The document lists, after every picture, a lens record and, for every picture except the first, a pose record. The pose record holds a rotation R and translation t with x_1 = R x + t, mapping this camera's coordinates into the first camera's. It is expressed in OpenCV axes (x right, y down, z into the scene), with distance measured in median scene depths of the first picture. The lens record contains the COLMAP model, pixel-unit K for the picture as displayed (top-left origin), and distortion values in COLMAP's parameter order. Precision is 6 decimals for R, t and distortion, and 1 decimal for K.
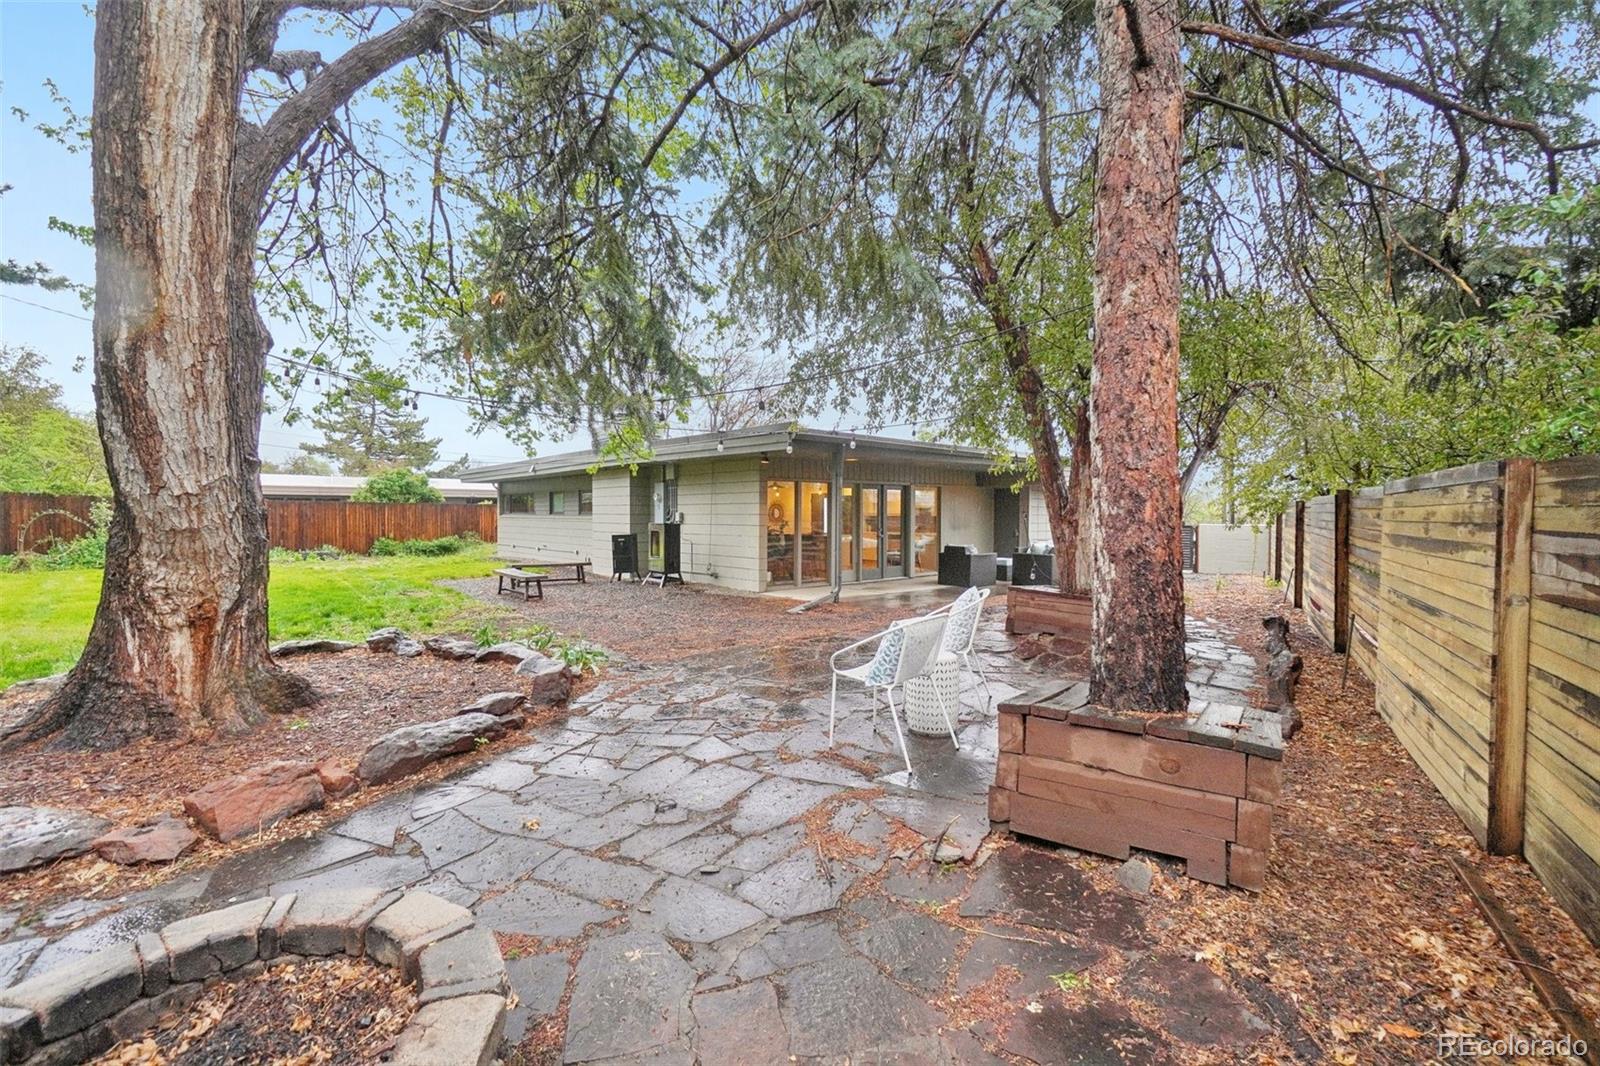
lens RADIAL K [[691.3, 0, 787.9], [0, 691.3, 523.5], [0, 0, 1]] dist [-0.001590, 0.000554]
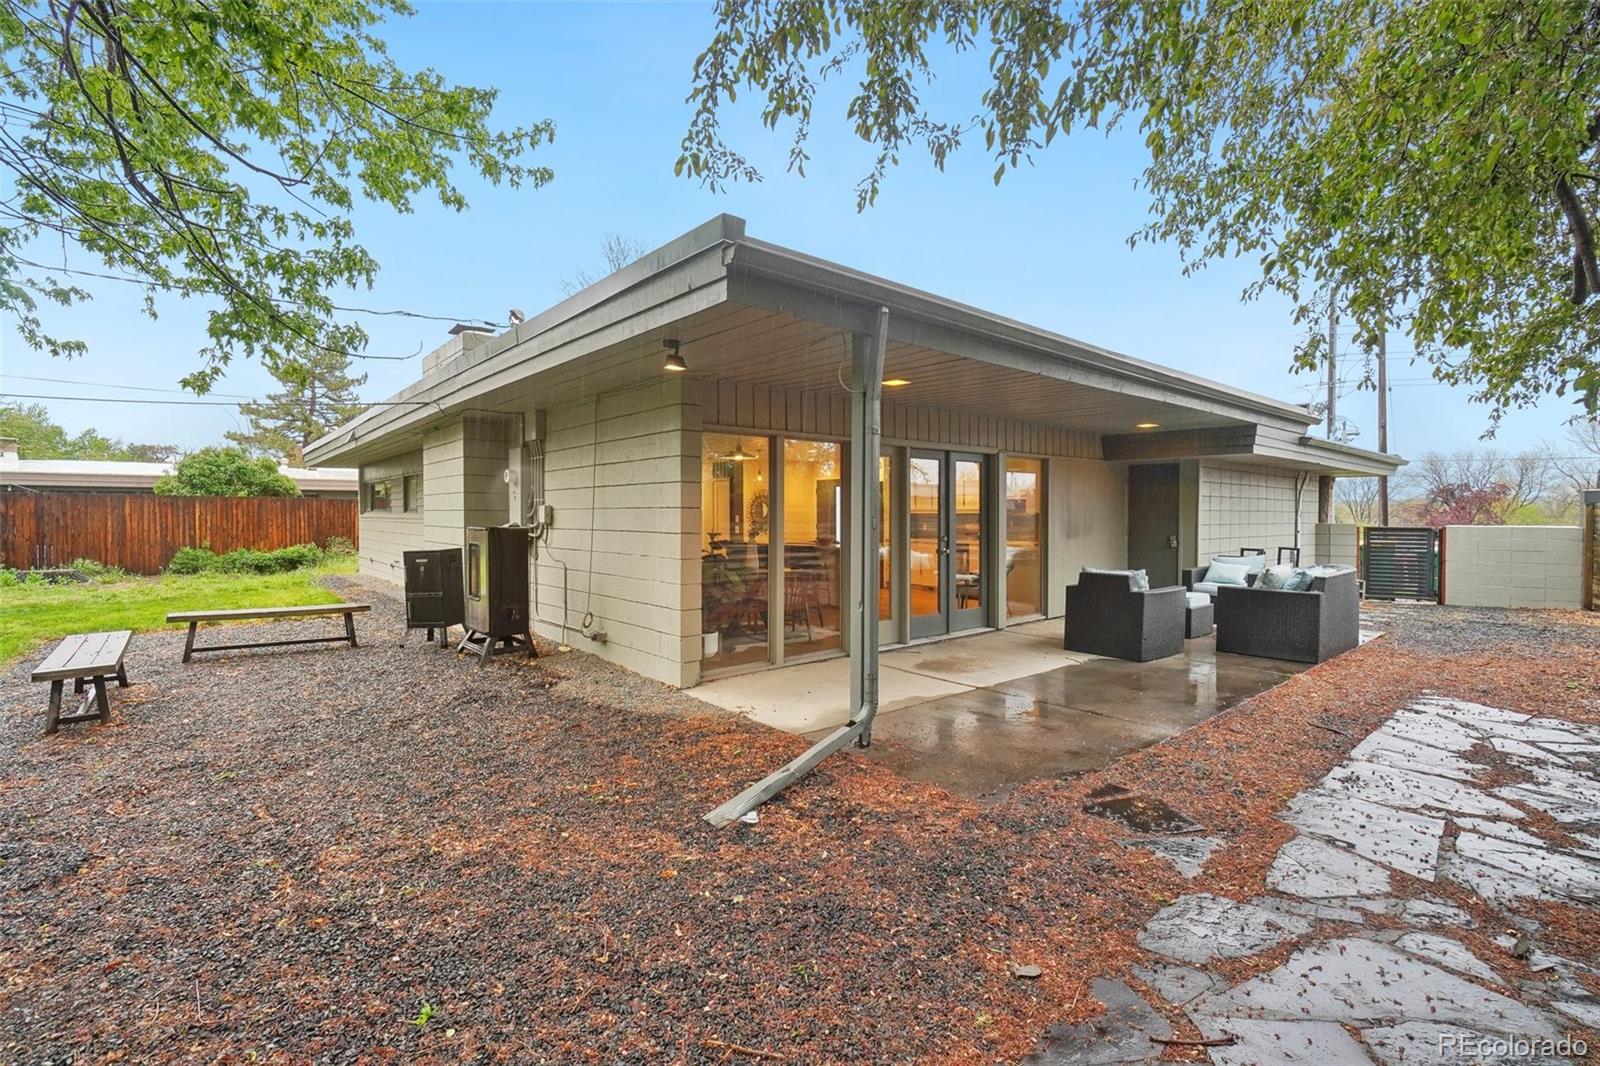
lens RADIAL K [[691.3, 0, 787.9], [0, 691.3, 523.5], [0, 0, 1]] dist [-0.001590, 0.000554]
pose [[0.999726, -0.002435, -0.023275, 0.030639], [0.002421, 0.999997, -0.000614, -0.001915], [0.023276, 0.000558, 0.999729, 0.492174]]
